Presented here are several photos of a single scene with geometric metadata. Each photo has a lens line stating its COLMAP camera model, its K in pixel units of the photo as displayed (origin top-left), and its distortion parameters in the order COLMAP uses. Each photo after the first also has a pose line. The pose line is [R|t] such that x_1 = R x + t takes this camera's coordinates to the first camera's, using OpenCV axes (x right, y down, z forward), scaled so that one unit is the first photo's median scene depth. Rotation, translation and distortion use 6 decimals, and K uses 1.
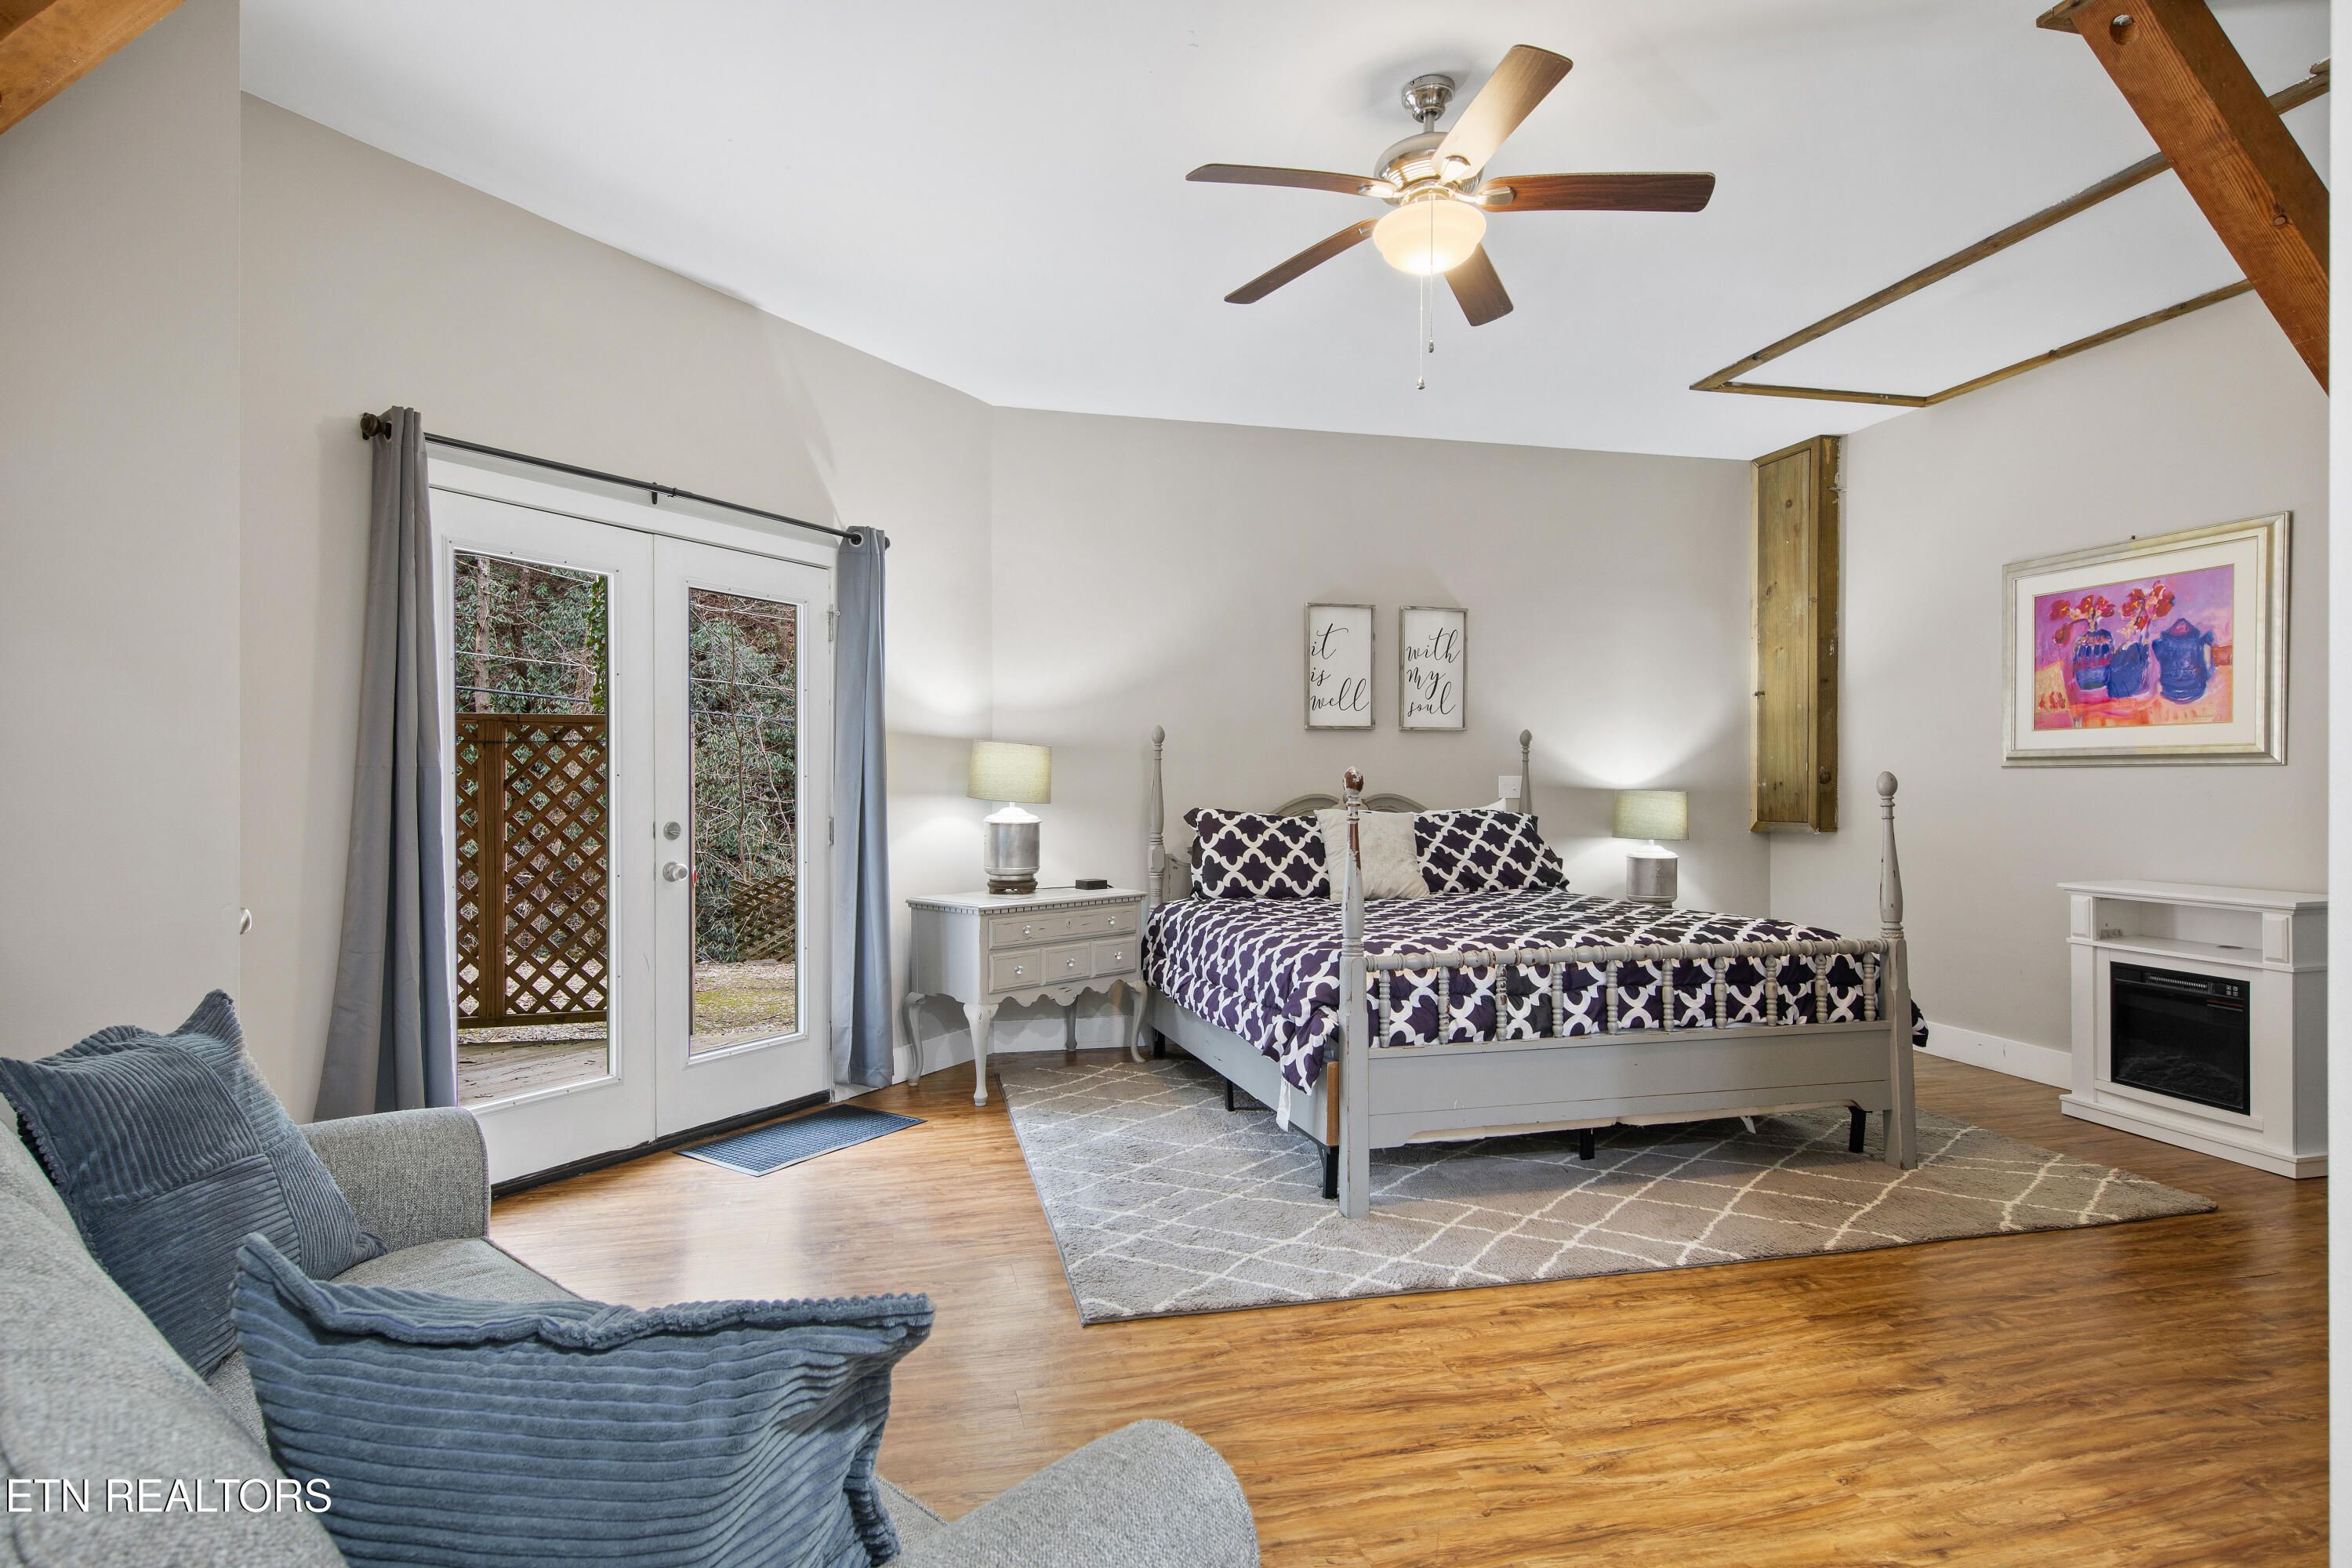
lens RADIAL K [[1165.4, 0, 1167.7], [0, 1165.4, 793.7], [0, 0, 1]] dist [0.005587, -0.001088]
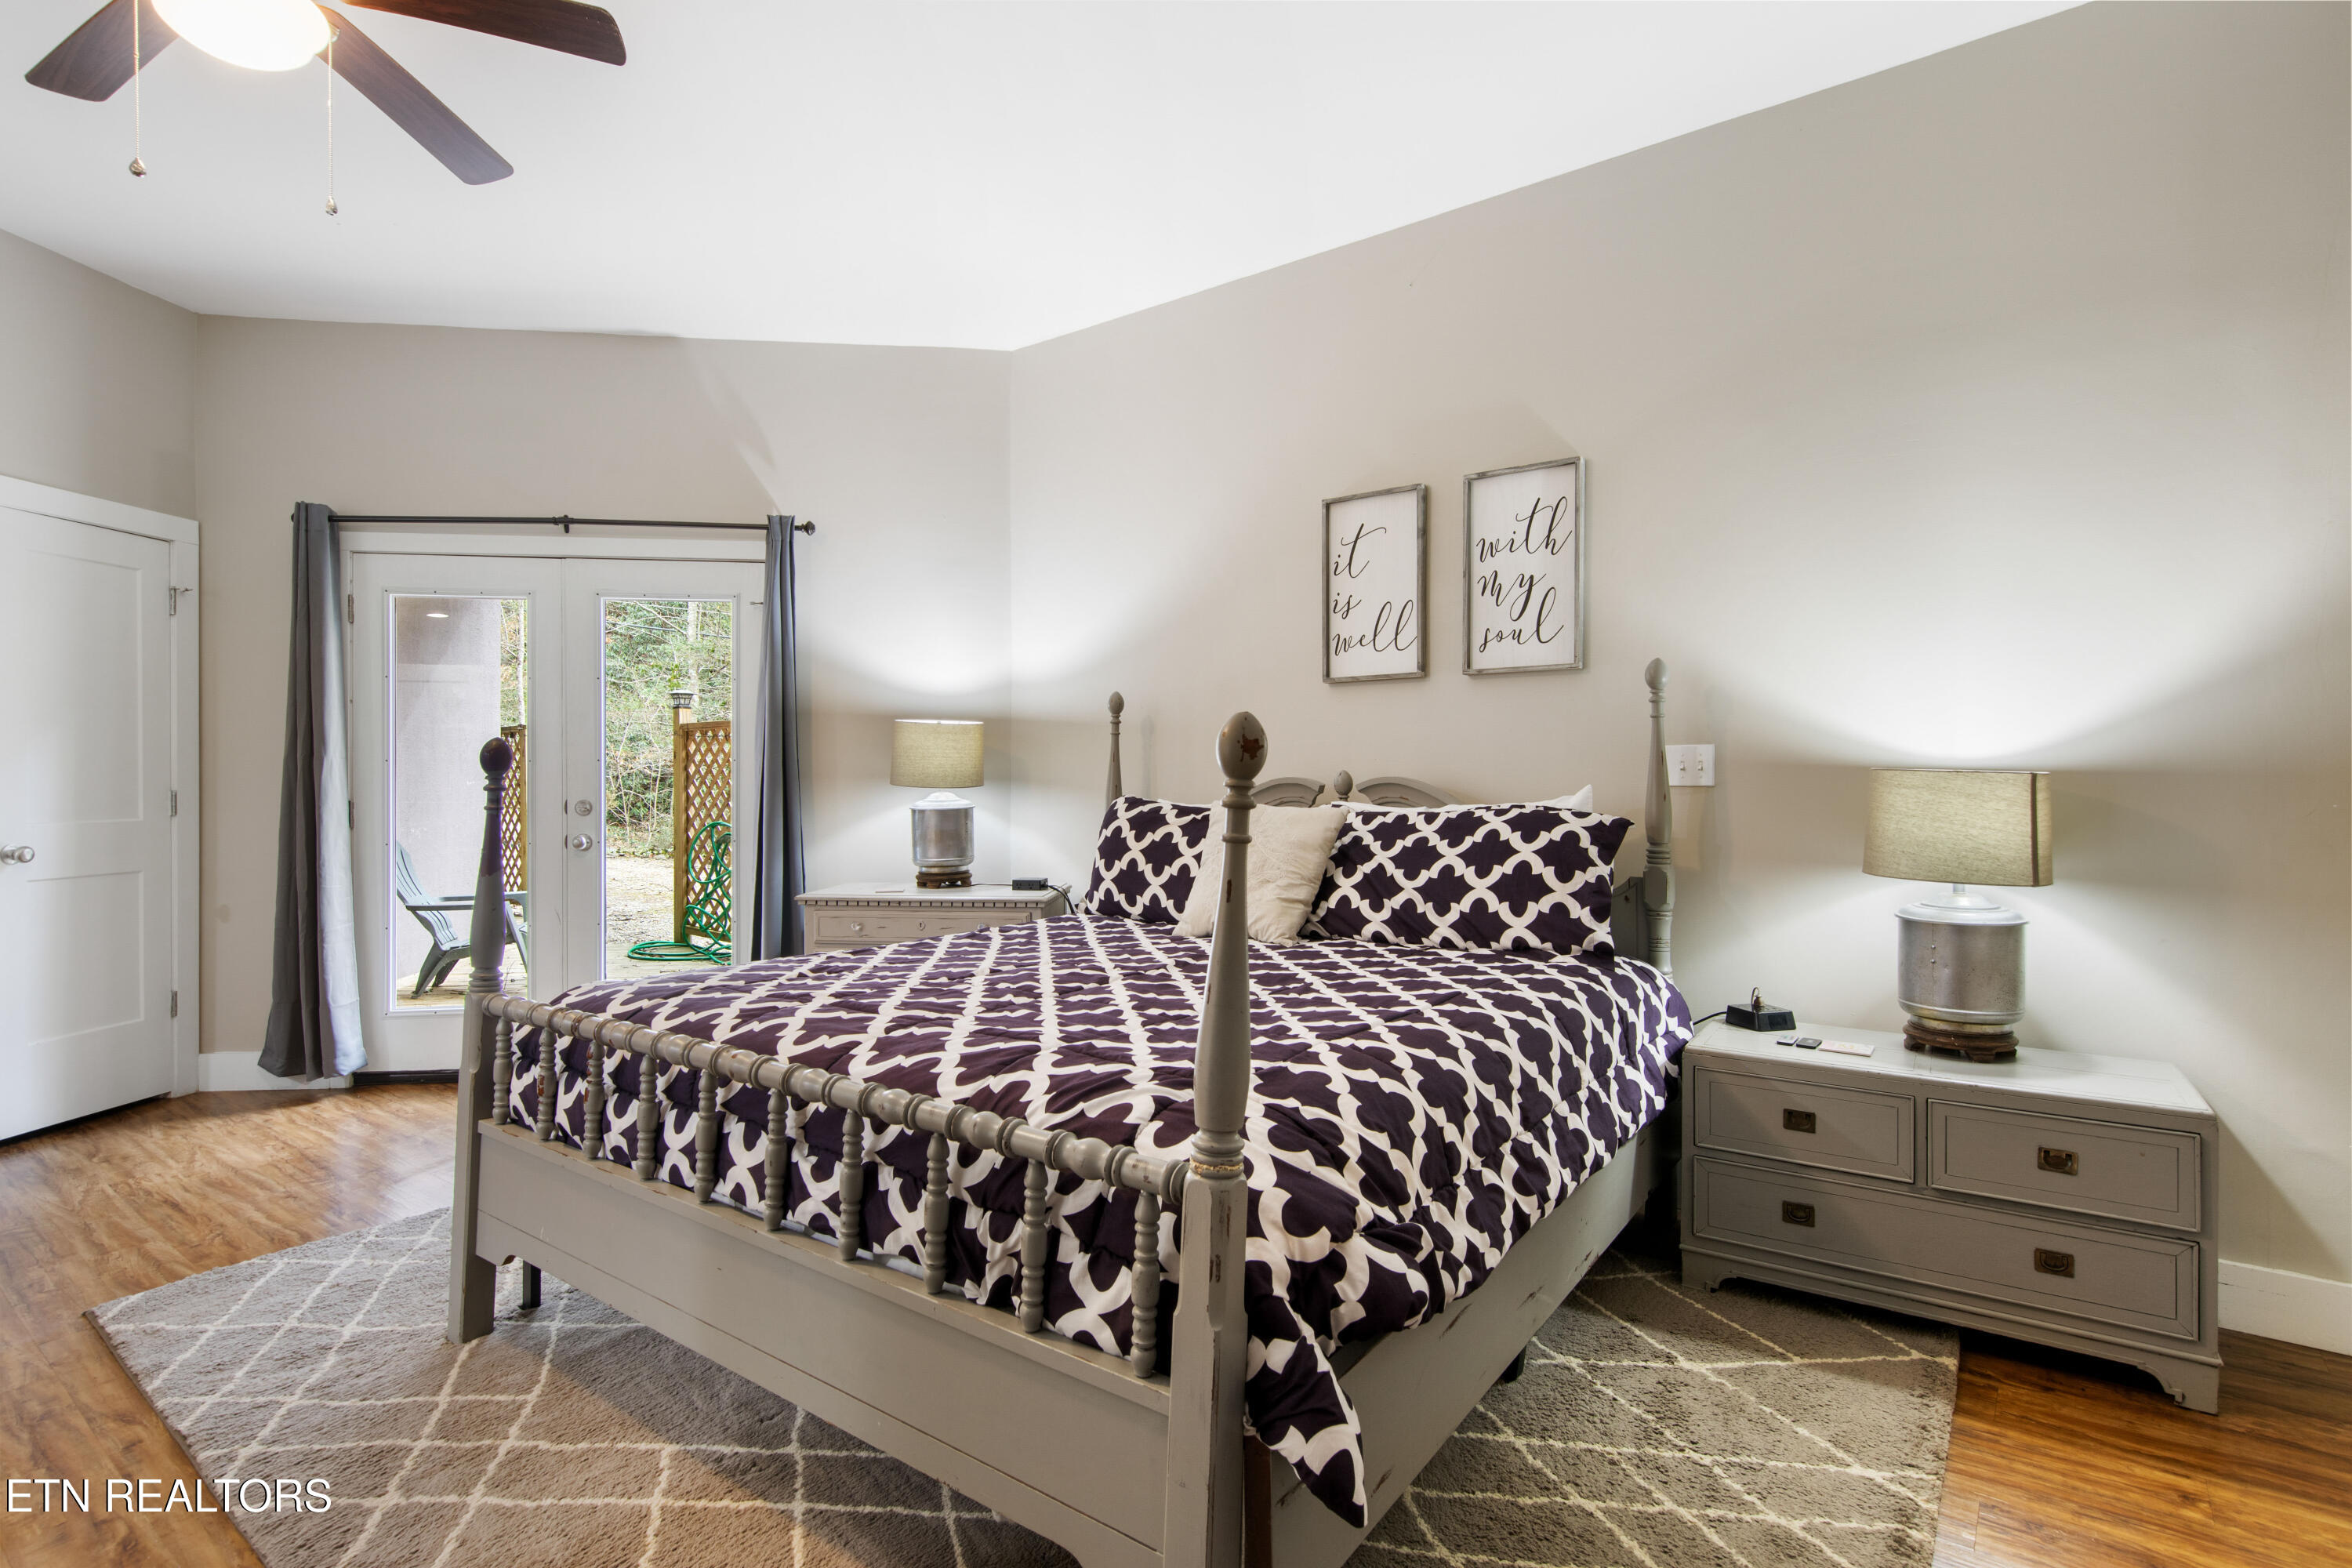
lens RADIAL K [[1132.3, 0, 1176.0], [0, 1132.3, 784.0], [0, 0, 1]] dist [0.001215, 0.000029]
pose [[0.642453, 0.002379, -0.766321, 0.574080], [-0.000425, 0.999996, 0.002748, 0.002021], [0.766325, -0.001440, 0.642452, 0.500310]]
